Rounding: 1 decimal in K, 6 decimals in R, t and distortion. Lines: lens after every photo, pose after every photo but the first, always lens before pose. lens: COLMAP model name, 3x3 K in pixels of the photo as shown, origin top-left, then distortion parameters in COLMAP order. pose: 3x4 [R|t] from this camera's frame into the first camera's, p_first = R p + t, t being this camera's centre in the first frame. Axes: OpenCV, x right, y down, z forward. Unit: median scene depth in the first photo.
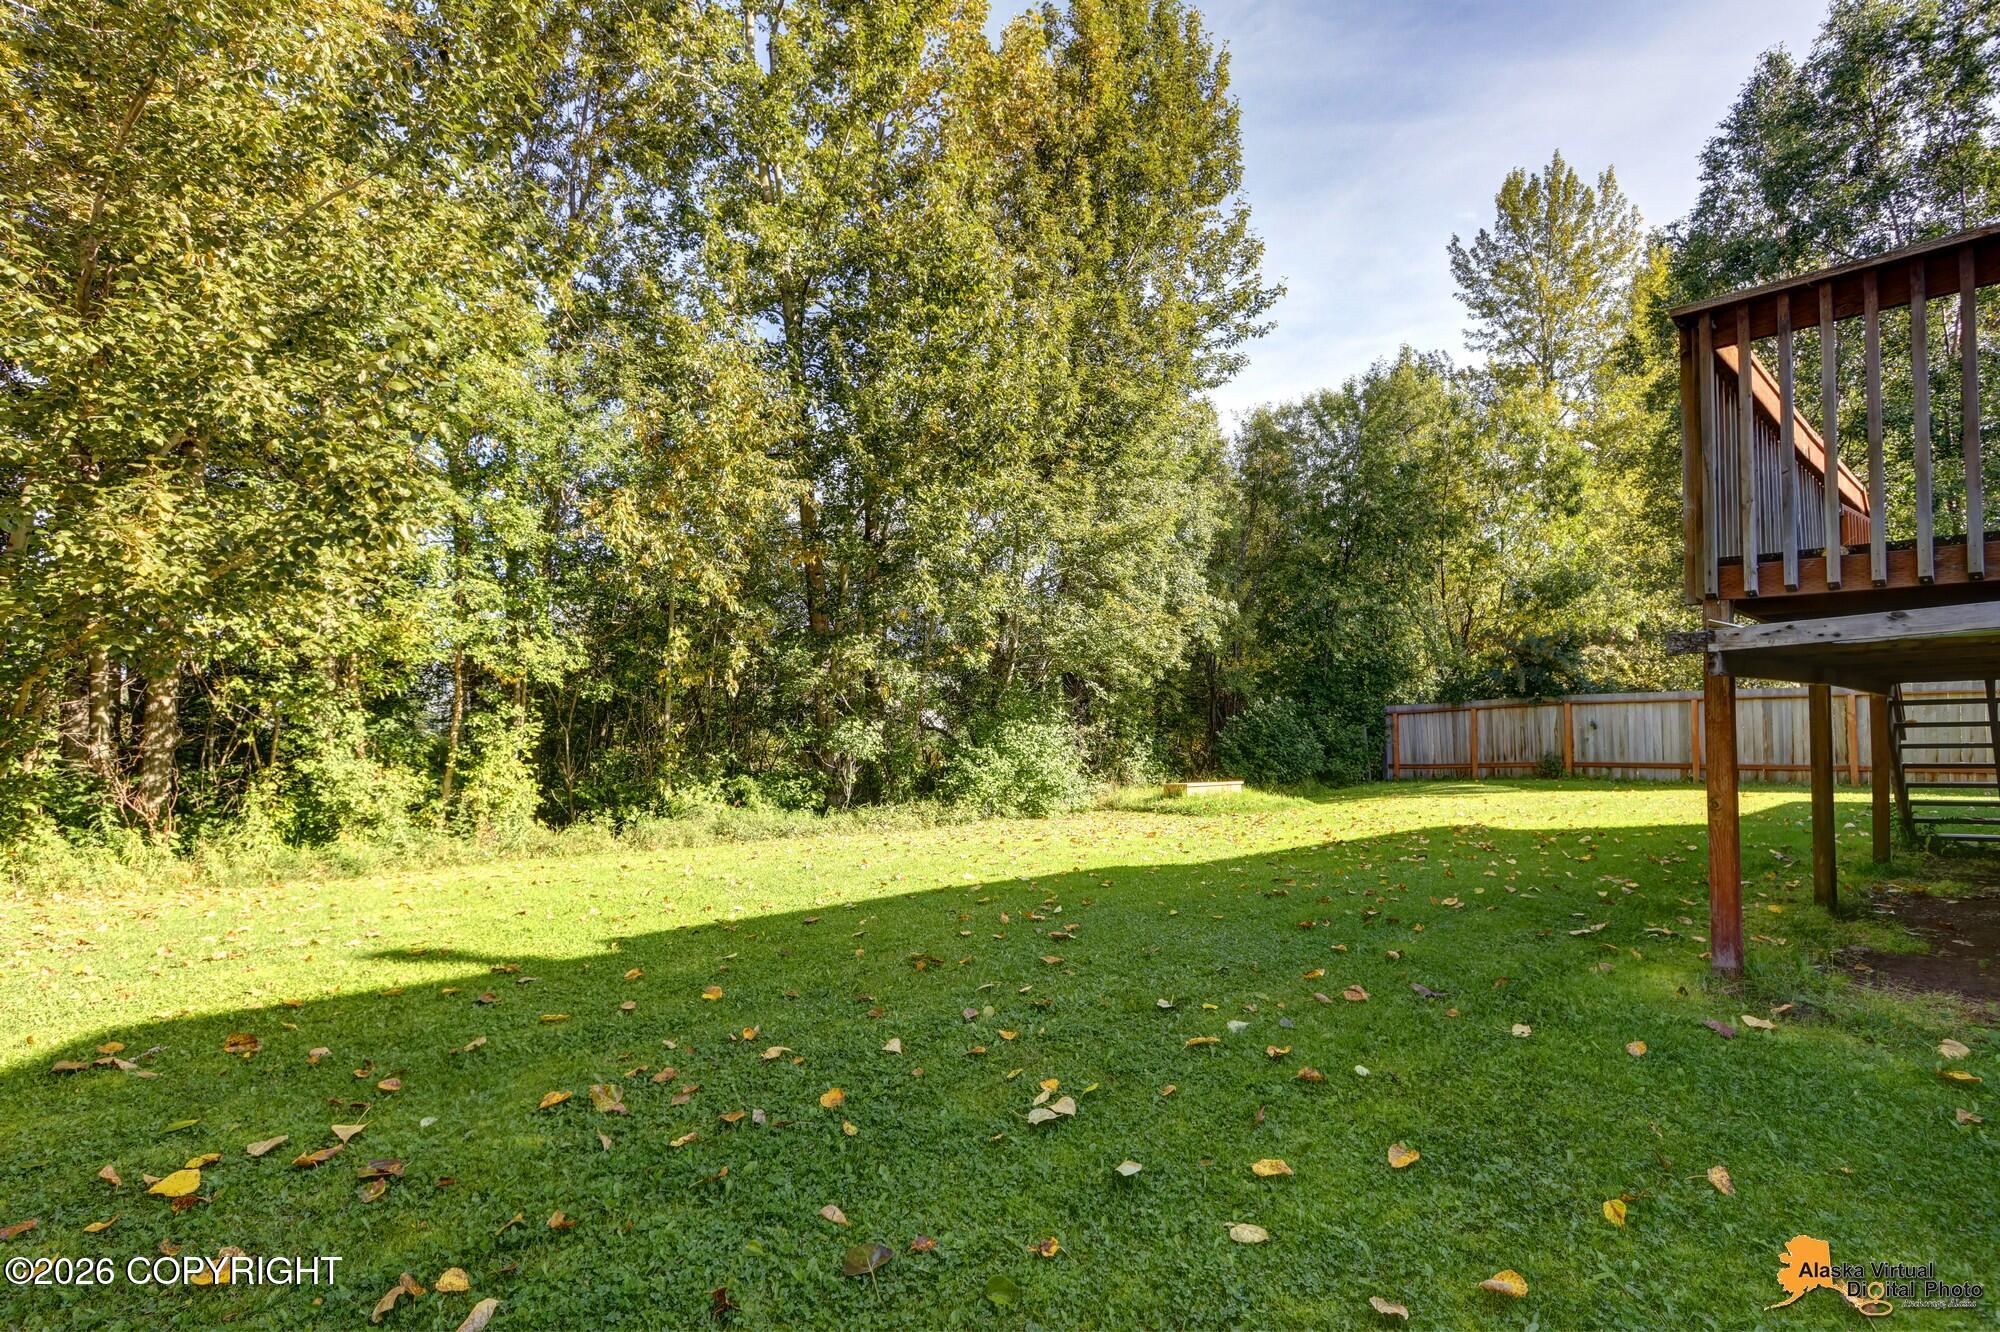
lens RADIAL K [[967.8, 0, 998.1], [0, 967.8, 679.0], [0, 0, 1]] dist [0.001409, 0.000236]
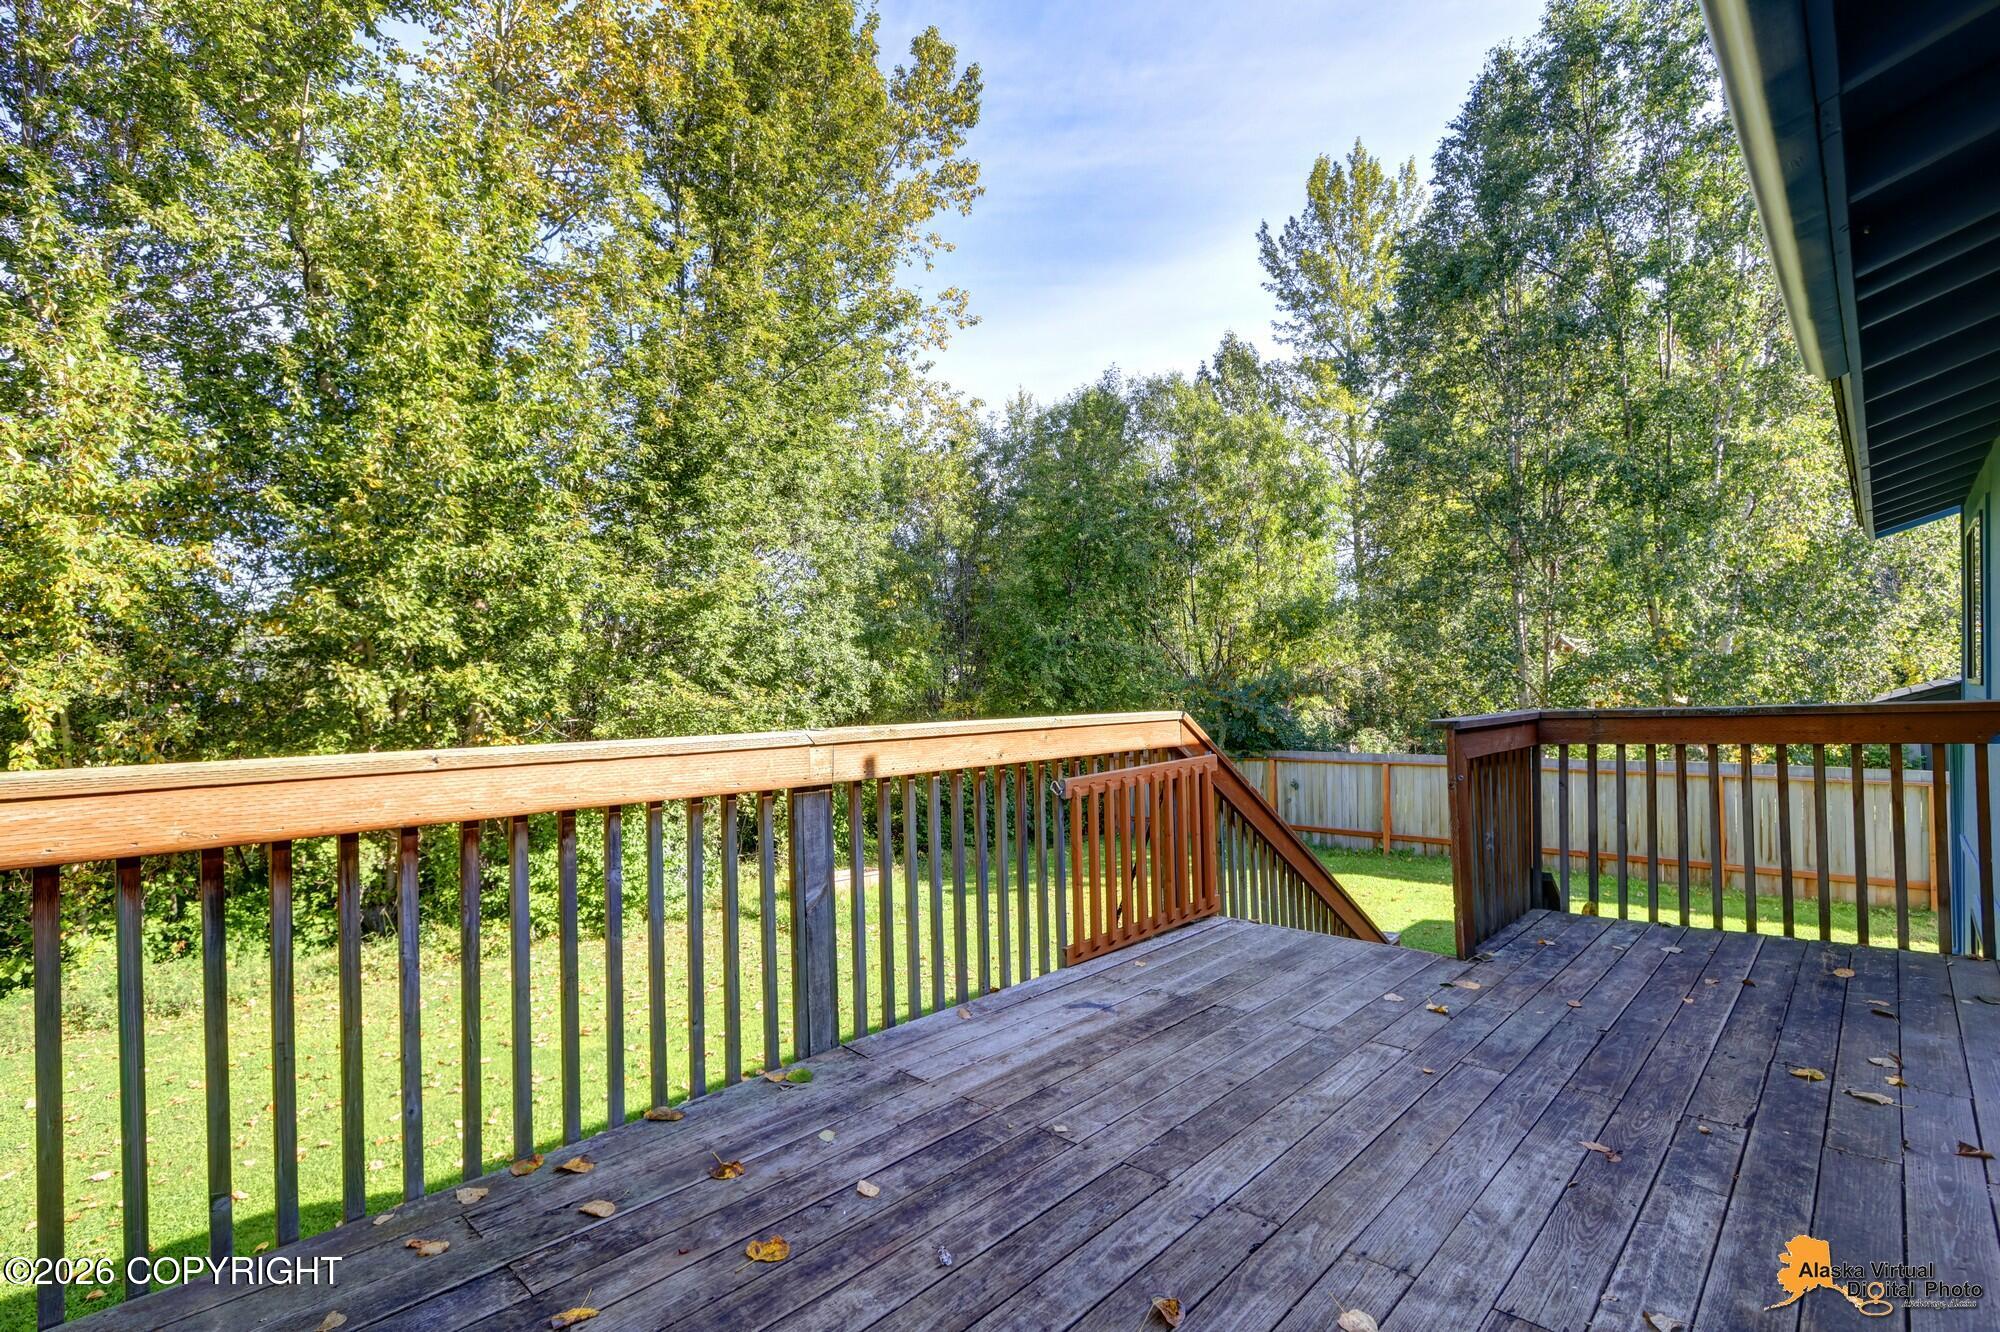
lens RADIAL K [[967.8, 0, 1004.6], [0, 967.8, 674.5], [0, 0, 1]] dist [0.001409, 0.000236]
pose [[0.994588, -0.008923, 0.103512, 0.196129], [0.005770, 0.999511, 0.030719, -0.068476], [-0.103736, -0.029956, 0.994154, 0.095603]]
